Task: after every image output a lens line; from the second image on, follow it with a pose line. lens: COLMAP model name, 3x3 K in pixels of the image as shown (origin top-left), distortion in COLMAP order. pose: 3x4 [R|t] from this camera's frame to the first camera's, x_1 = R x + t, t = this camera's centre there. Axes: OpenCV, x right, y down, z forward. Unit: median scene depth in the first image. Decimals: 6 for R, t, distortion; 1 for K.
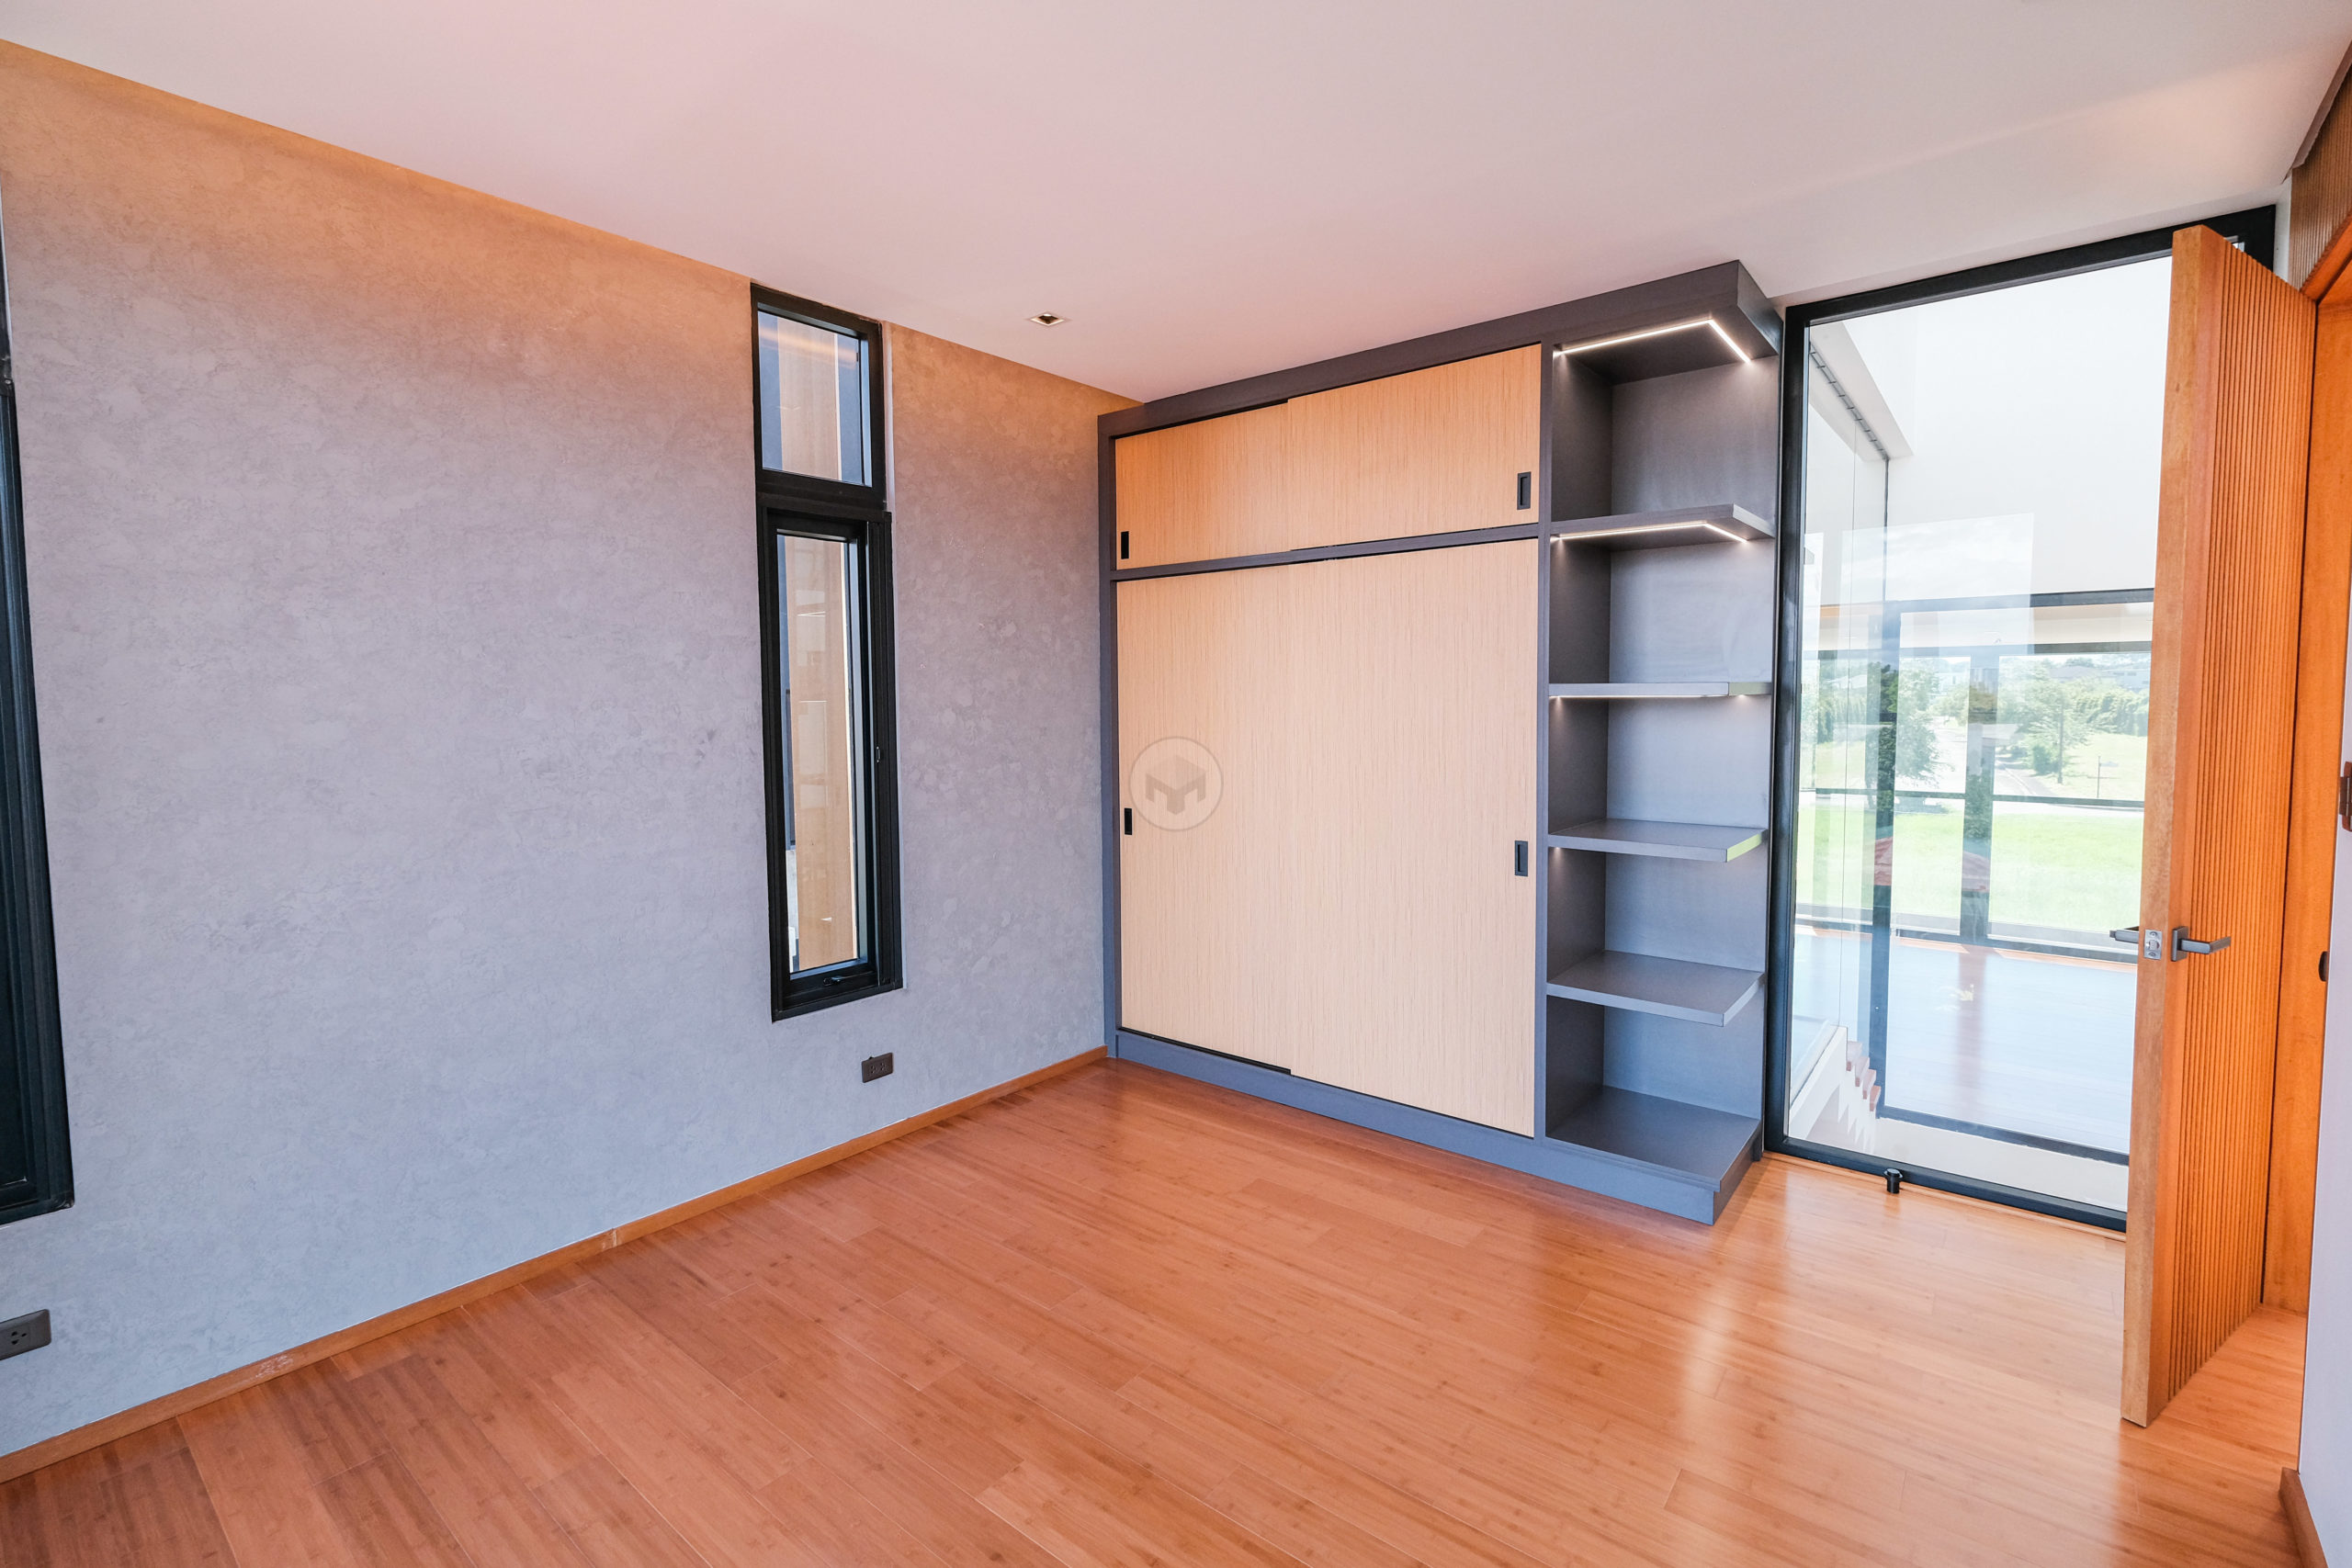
lens RADIAL K [[1045.2, 0, 1181.5], [0, 1045.2, 770.5], [0, 0, 1]] dist [-0.000759, 0.001019]
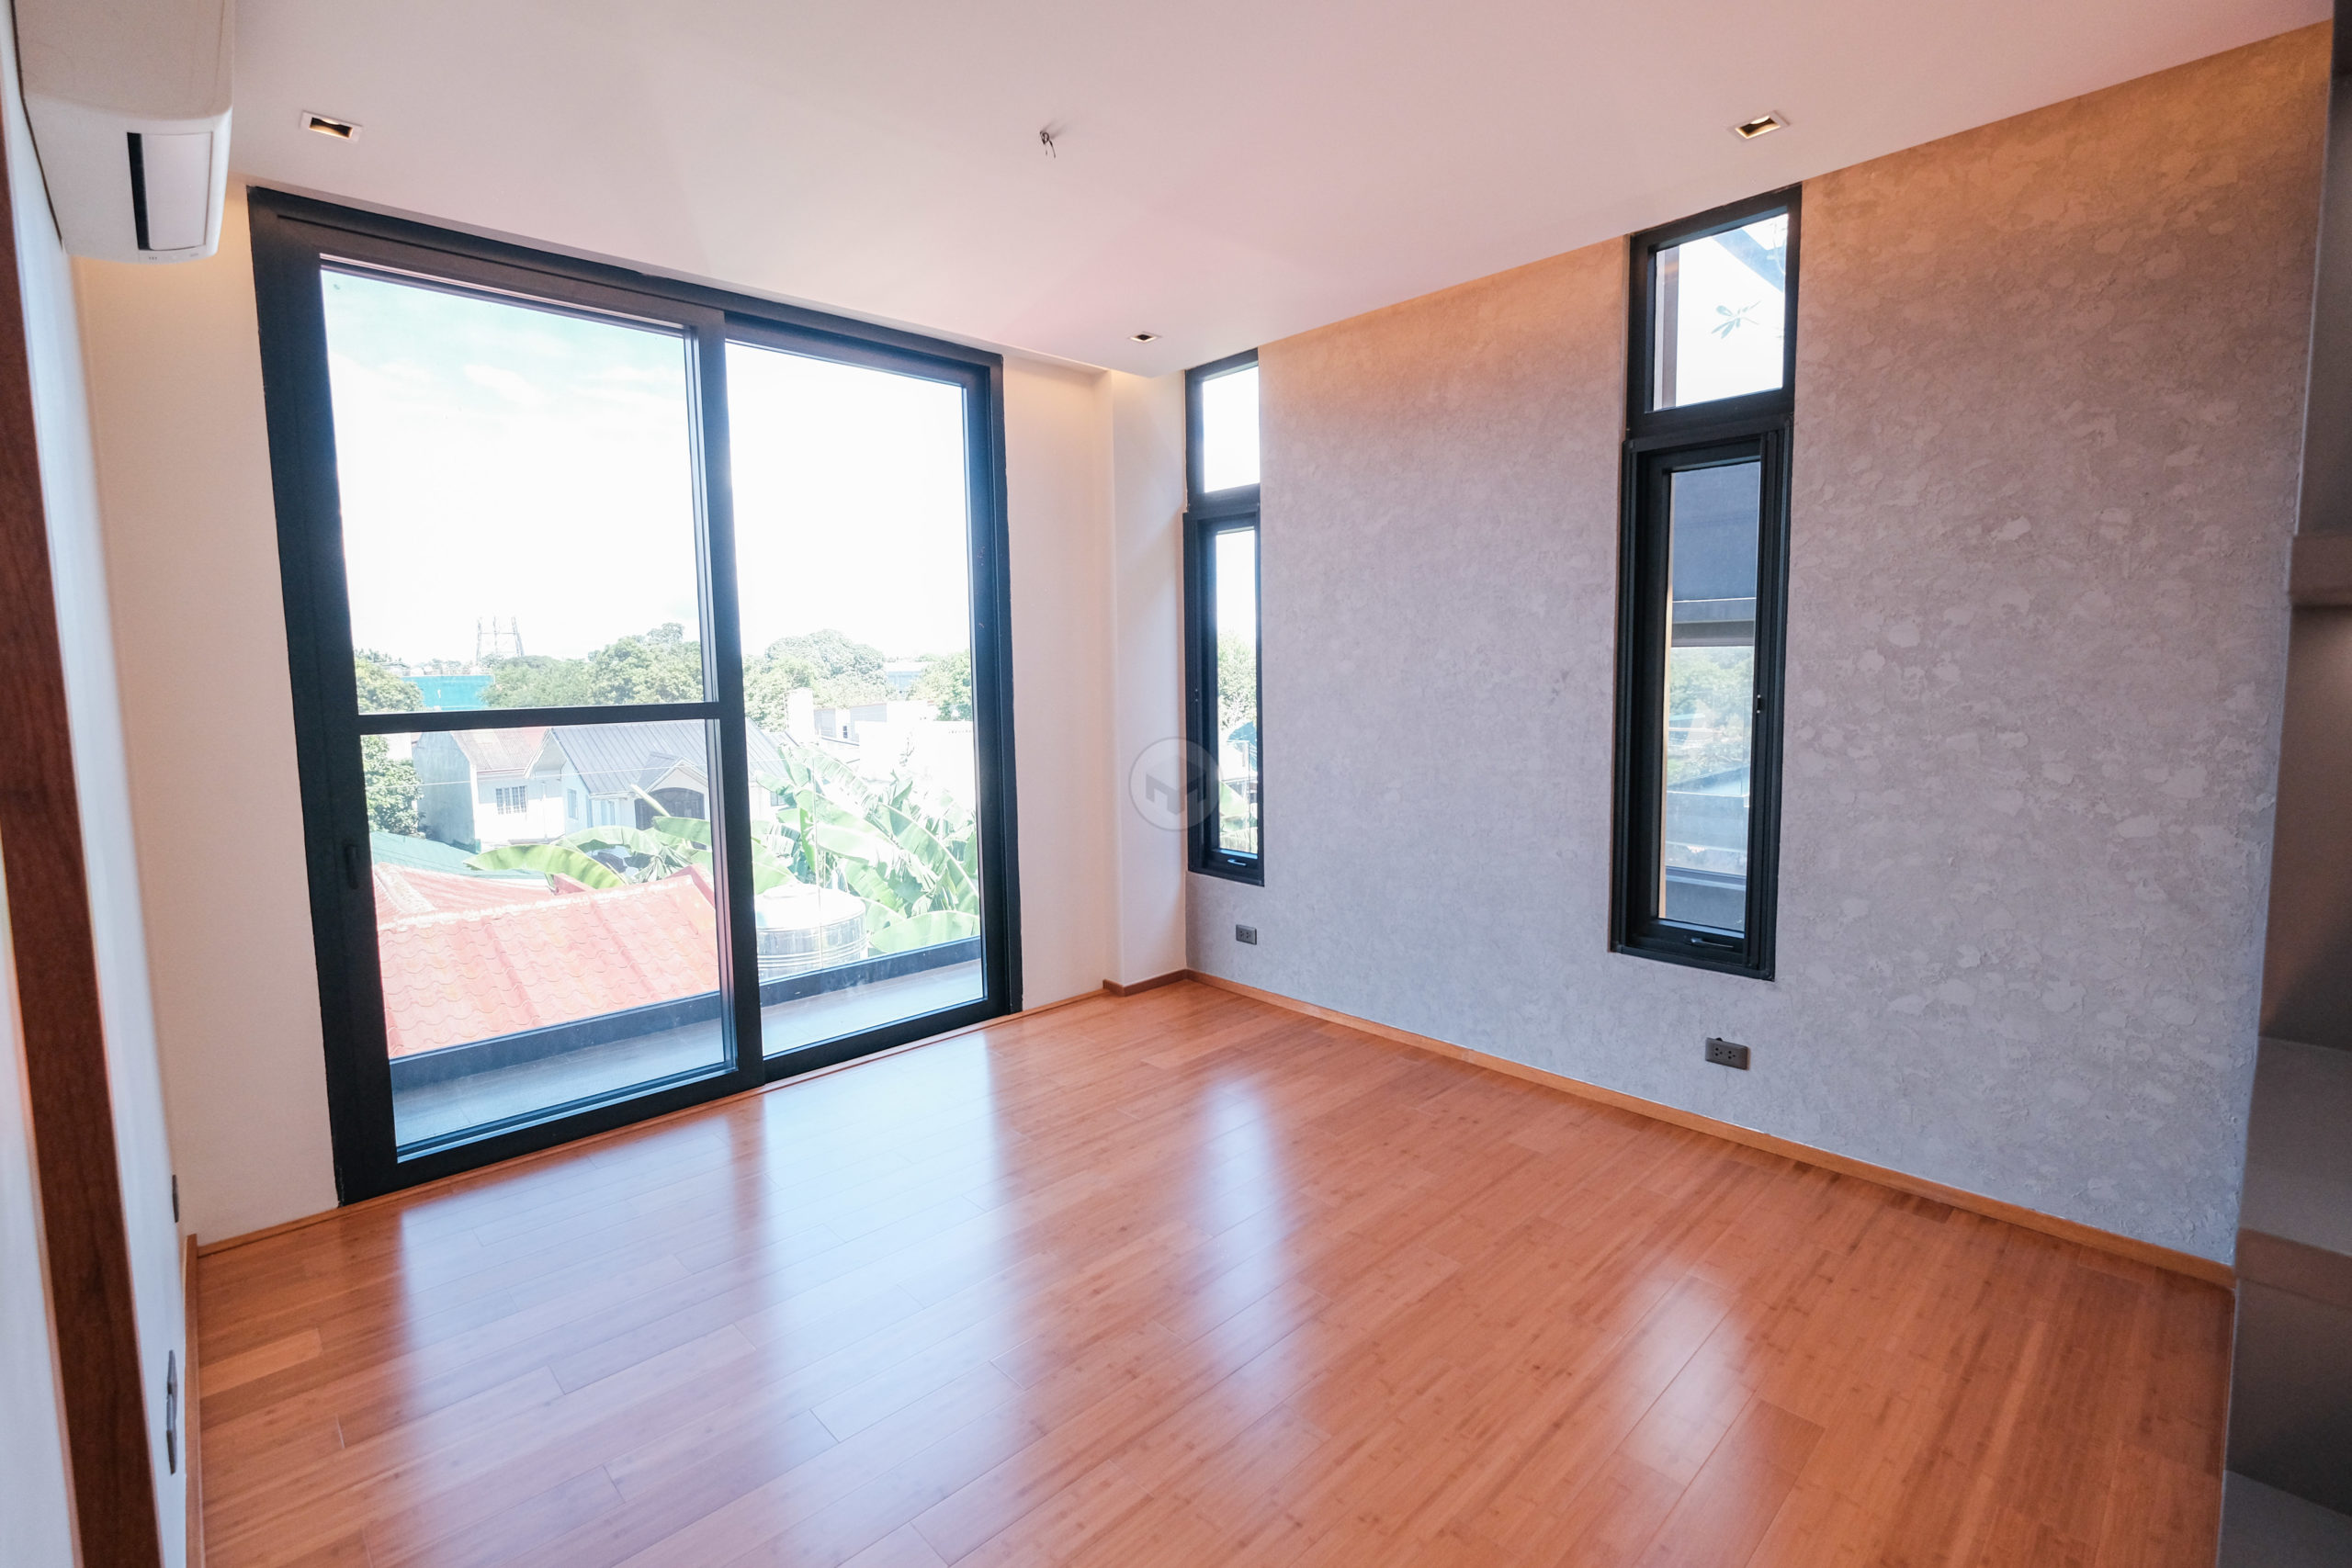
lens RADIAL K [[1045.2, 0, 1180.7], [0, 1045.2, 774.8], [0, 0, 1]] dist [-0.000759, 0.001019]
pose [[-0.112190, 0.111167, -0.987449, 0.611270], [-0.057915, 0.991302, 0.118181, -0.031263], [0.991998, 0.070447, -0.104776, 0.606742]]
